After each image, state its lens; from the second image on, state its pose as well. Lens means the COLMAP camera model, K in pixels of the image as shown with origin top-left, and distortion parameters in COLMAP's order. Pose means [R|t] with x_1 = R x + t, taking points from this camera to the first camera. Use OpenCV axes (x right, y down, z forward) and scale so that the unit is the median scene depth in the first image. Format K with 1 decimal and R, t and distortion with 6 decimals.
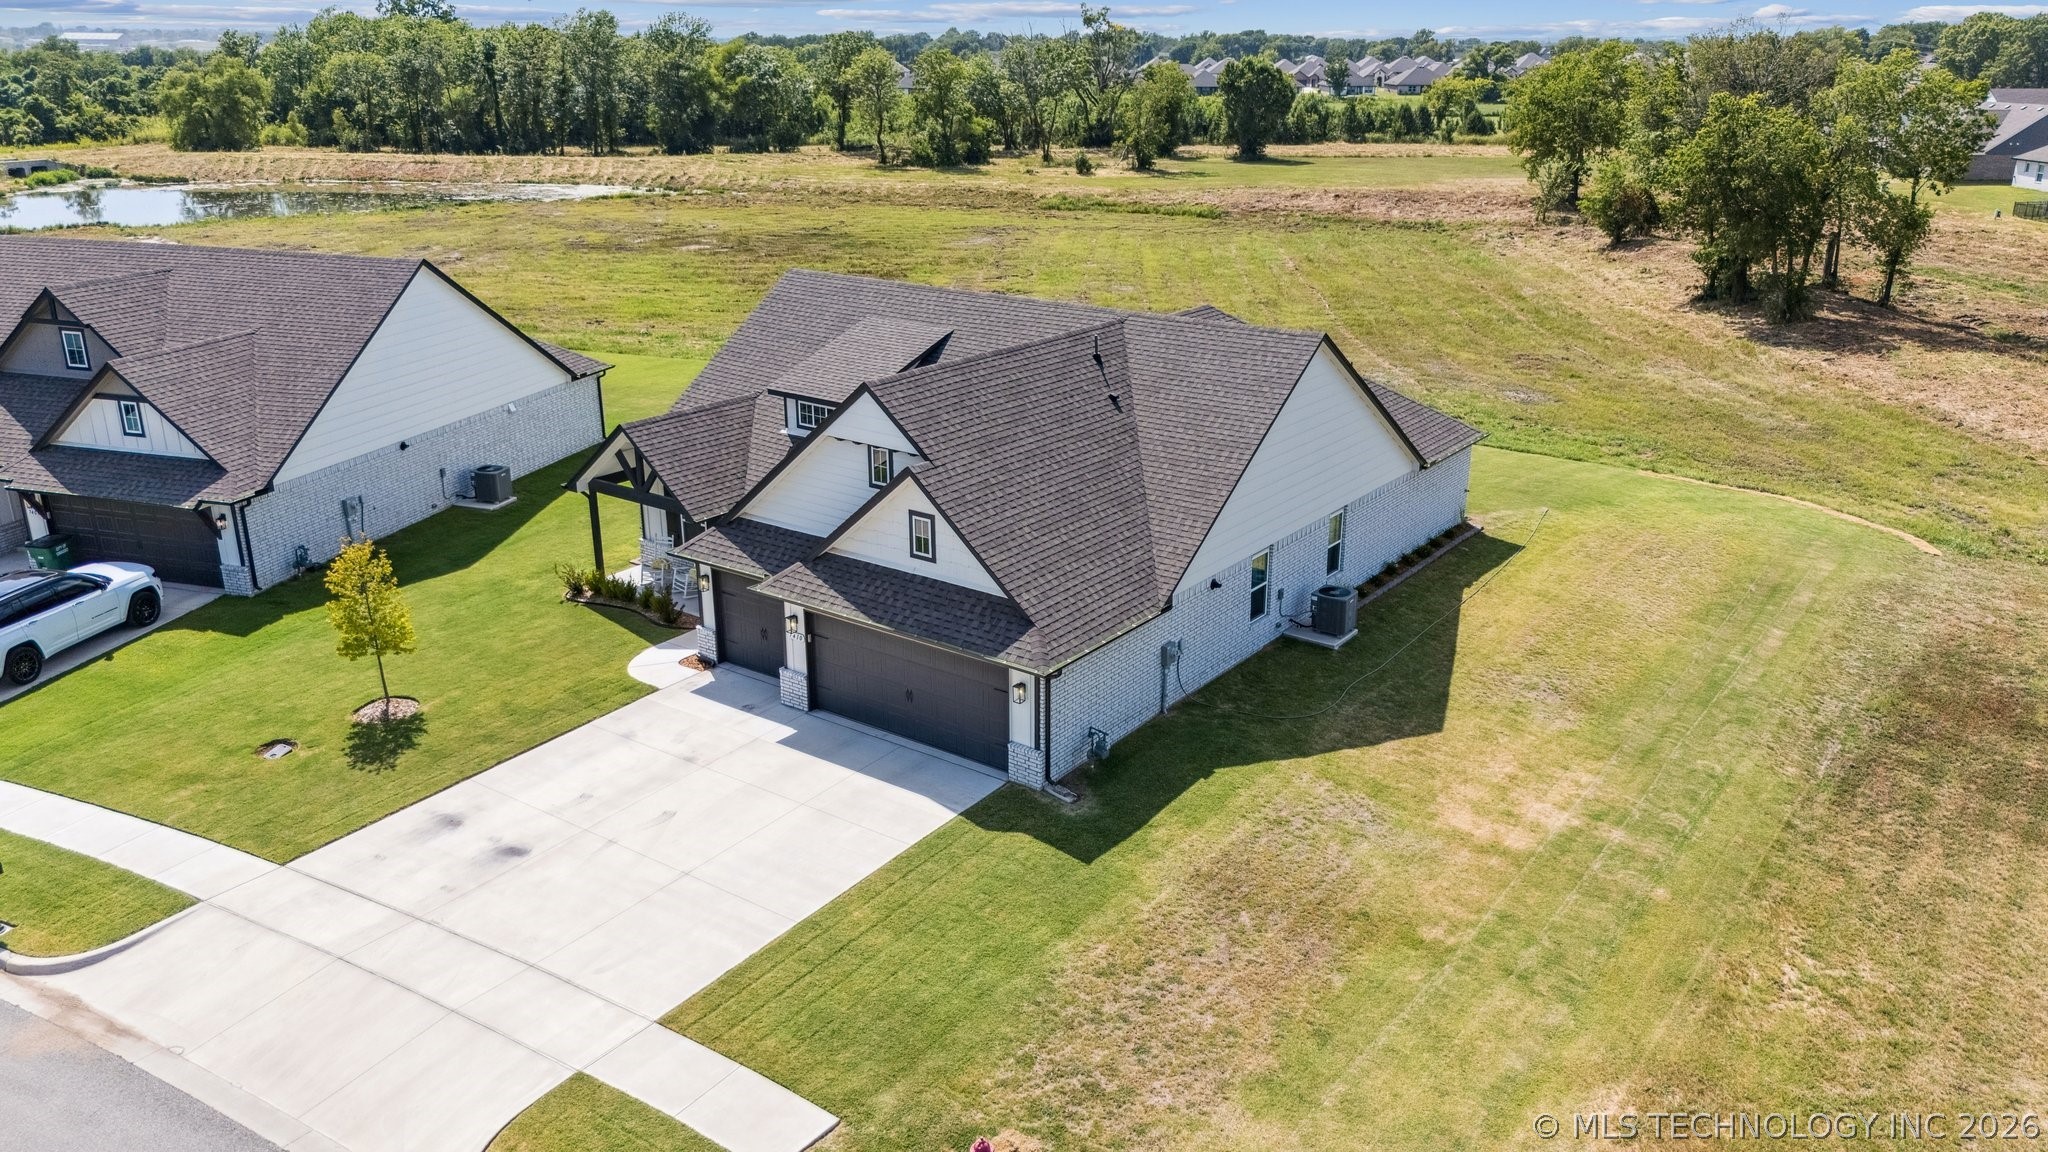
lens RADIAL K [[1507.6, 0, 1026.8], [0, 1507.6, 574.3], [0, 0, 1]] dist [0.048320, -0.031809]
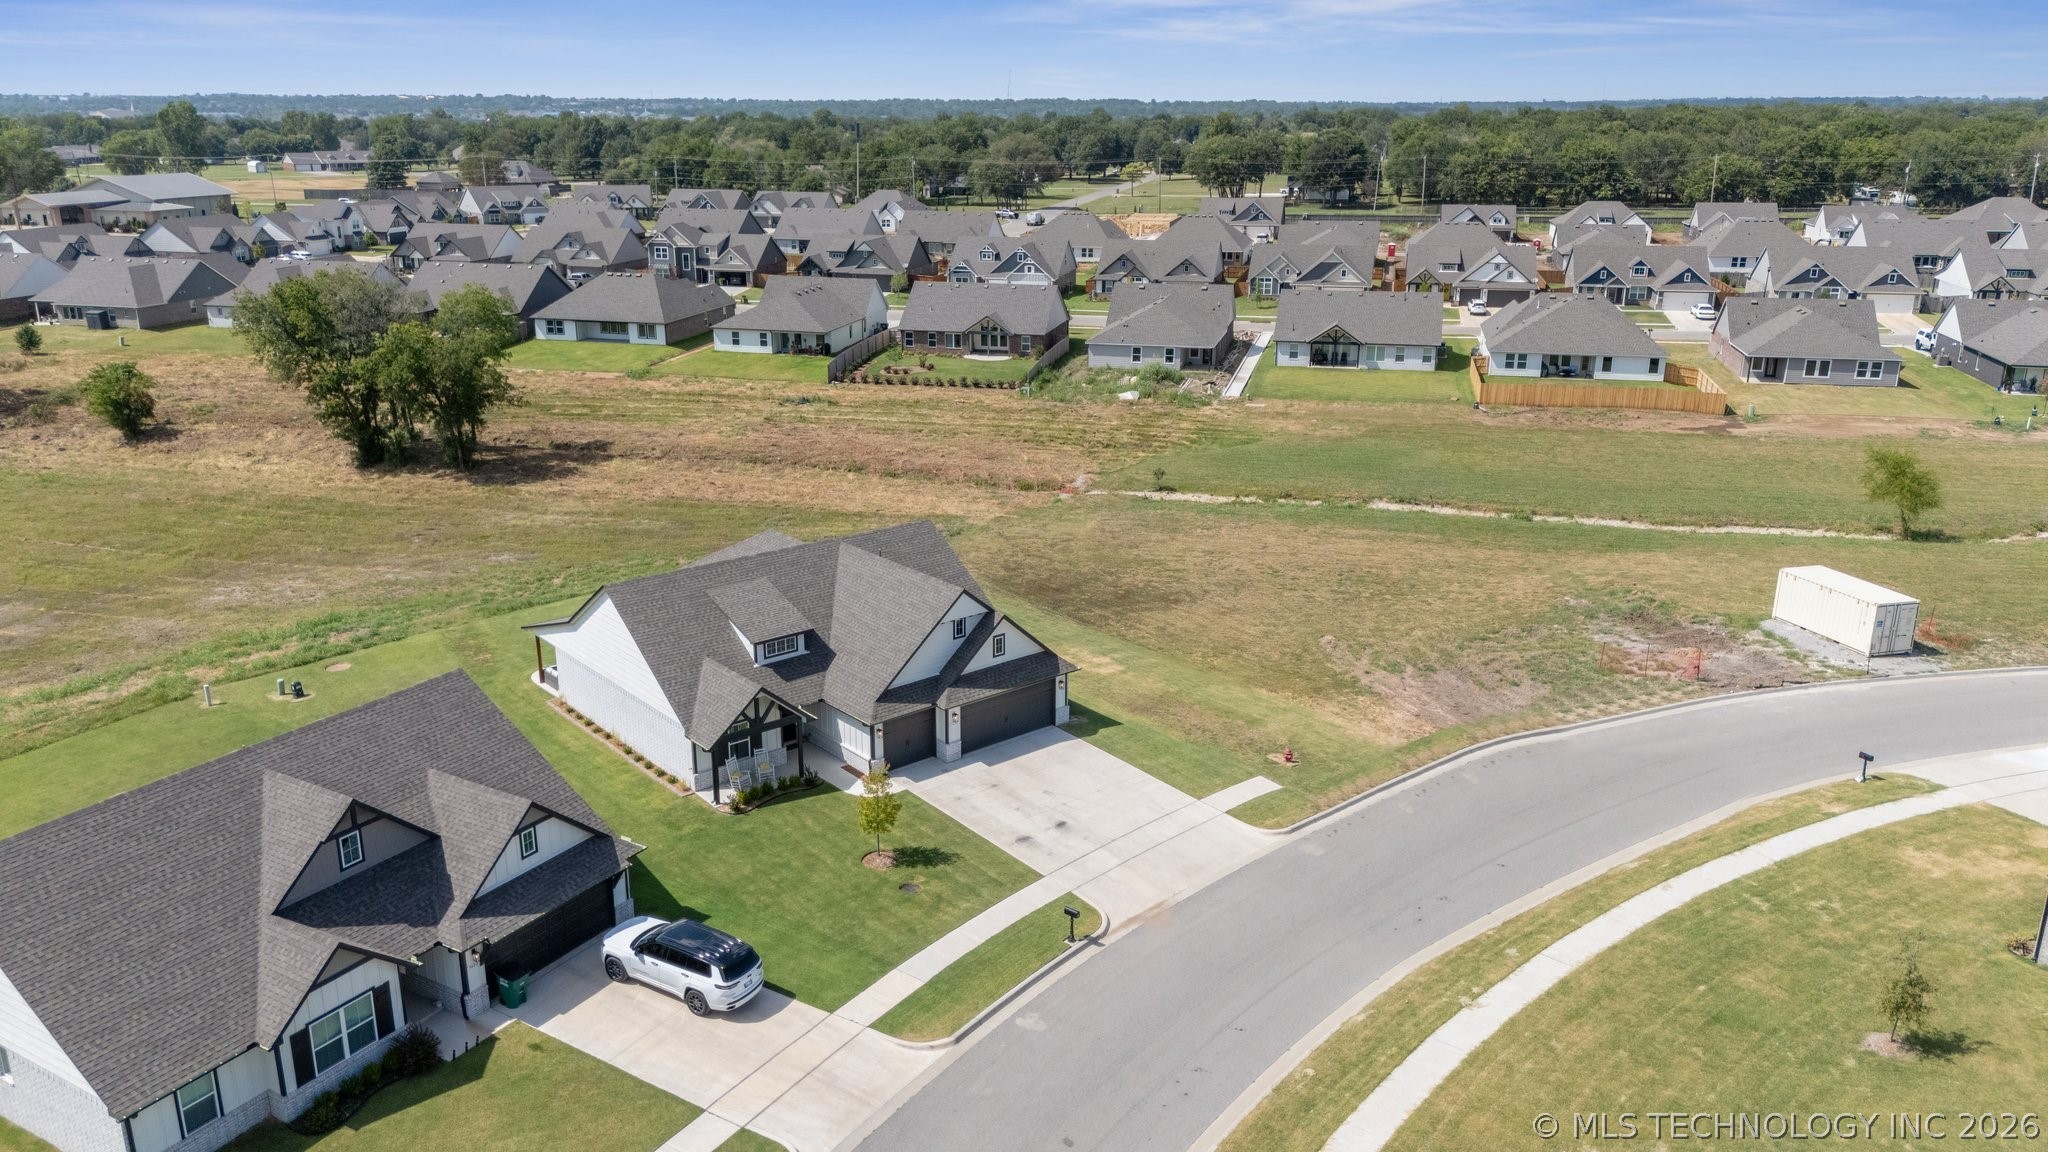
lens RADIAL K [[1507.6, 0, 1022.4], [0, 1507.6, 587.4], [0, 0, 1]] dist [0.048320, -0.031809]
pose [[0.243975, -0.300690, 0.921988, -2.003979], [0.320188, 0.922380, 0.216090, -0.553257], [-0.915399, 0.242489, 0.321315, 0.232711]]
